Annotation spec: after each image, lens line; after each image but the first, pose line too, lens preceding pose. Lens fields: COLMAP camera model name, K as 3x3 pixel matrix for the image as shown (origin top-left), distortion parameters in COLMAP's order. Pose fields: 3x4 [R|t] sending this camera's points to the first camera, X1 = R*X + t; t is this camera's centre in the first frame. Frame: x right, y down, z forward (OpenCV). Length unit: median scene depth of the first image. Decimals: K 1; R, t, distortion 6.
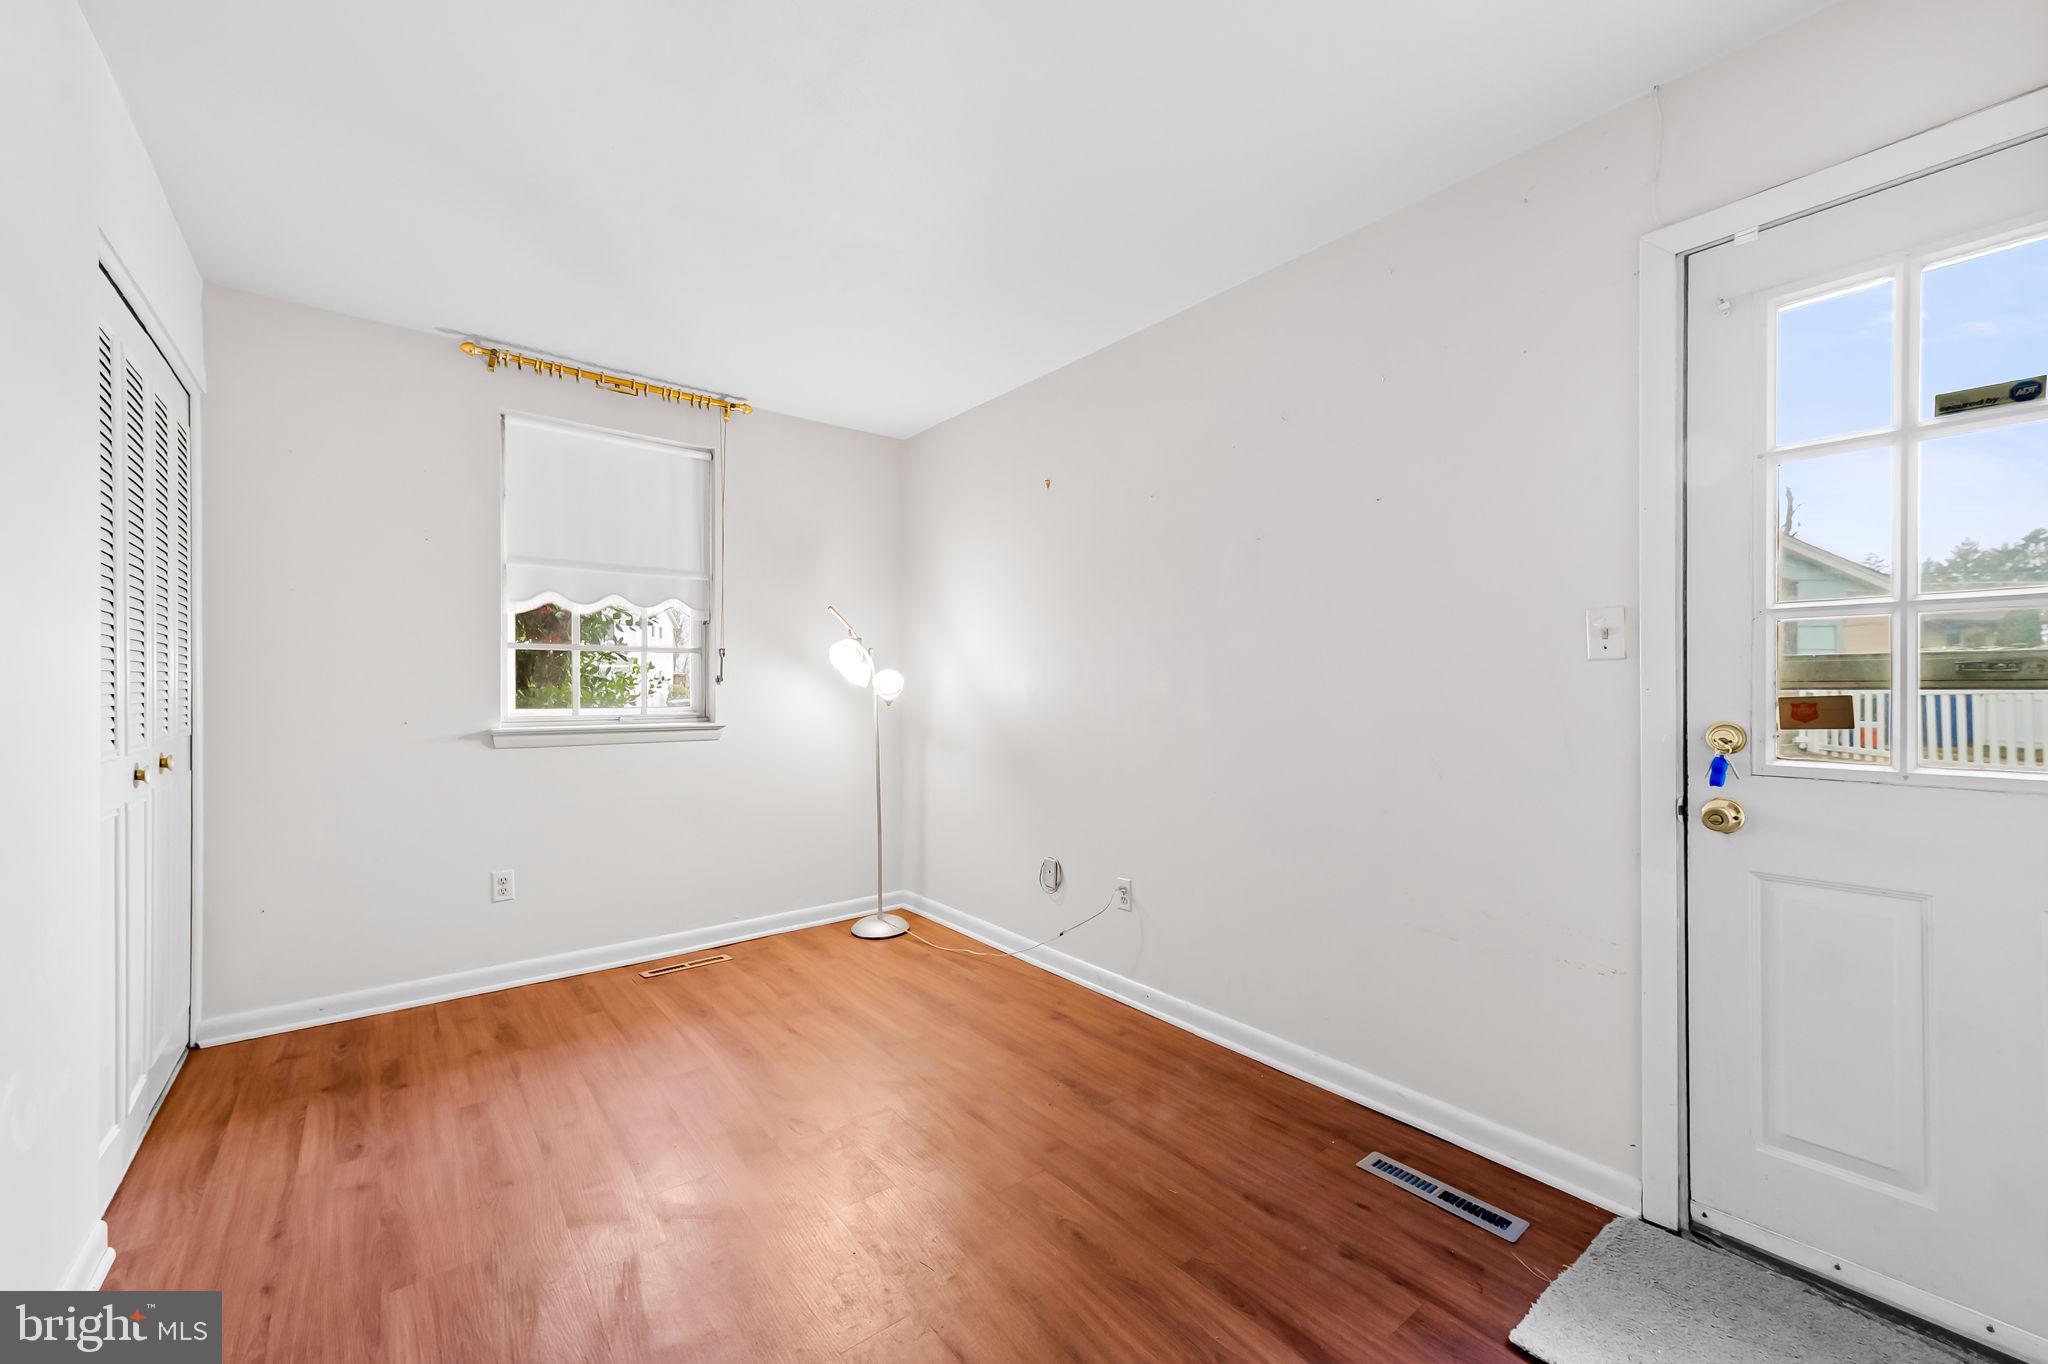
lens RADIAL K [[814.1, 0, 1031.0], [0, 814.1, 691.8], [0, 0, 1]] dist [0.013630, -0.000487]
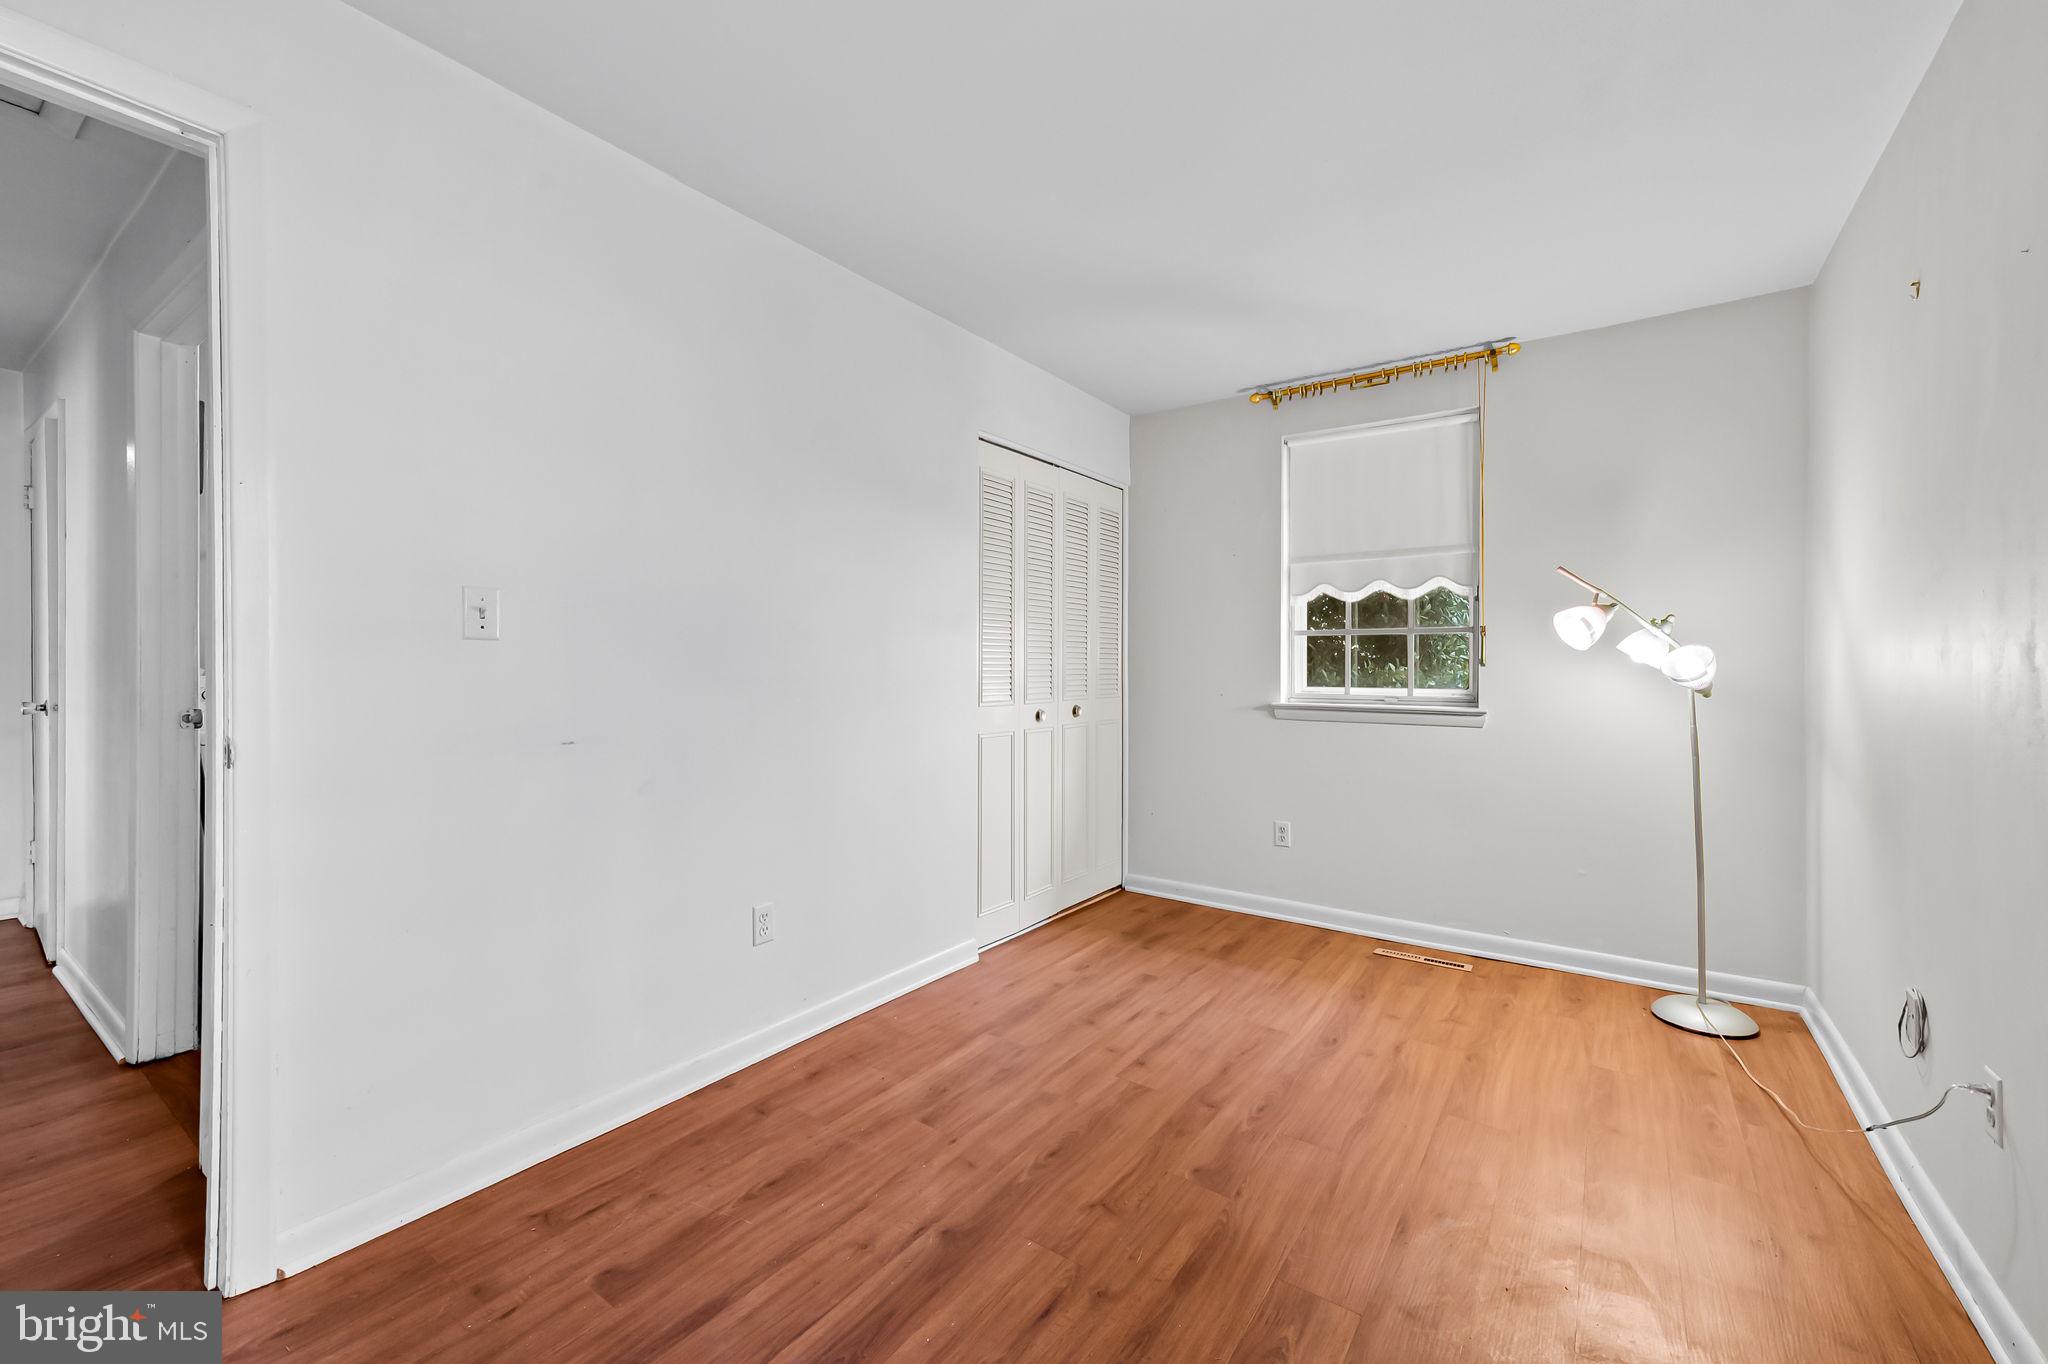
lens RADIAL K [[831.1, 0, 1013.0], [0, 831.1, 667.3], [0, 0, 1]] dist [0.012441, -0.000249]
pose [[0.260554, 0.005806, -0.965442, 0.414324], [-0.007264, 0.999965, 0.004053, -0.008881], [0.965432, 0.005957, 0.260587, 0.288959]]
